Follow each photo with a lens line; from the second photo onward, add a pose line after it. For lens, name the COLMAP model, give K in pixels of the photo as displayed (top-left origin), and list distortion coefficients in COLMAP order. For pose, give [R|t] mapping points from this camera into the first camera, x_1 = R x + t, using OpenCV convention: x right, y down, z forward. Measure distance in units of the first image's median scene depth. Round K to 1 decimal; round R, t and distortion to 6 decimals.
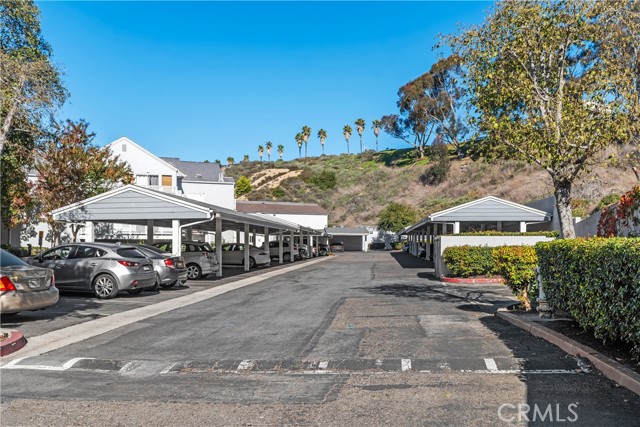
lens RADIAL K [[607.3, 0, 320.0], [0, 607.3, 213.5], [0, 0, 1]] dist [0.009965, 0.001972]
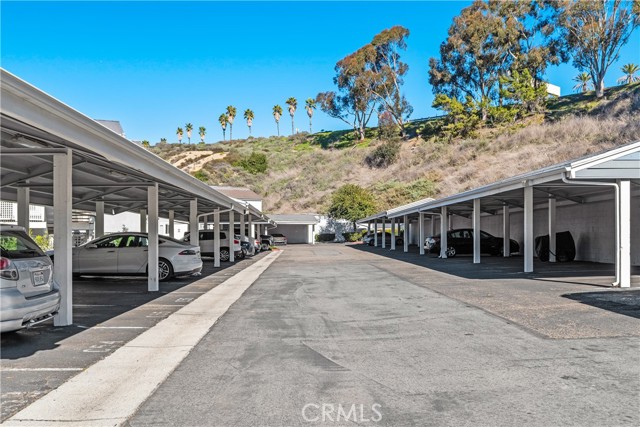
lens RADIAL K [[607.3, 0, 320.0], [0, 607.3, 213.5], [0, 0, 1]] dist [0.009965, 0.001972]
pose [[0.991616, -0.002908, 0.129187, -0.011972], [0.001231, 0.999914, 0.013060, 0.006496], [-0.129214, -0.012791, 0.991534, 0.115316]]
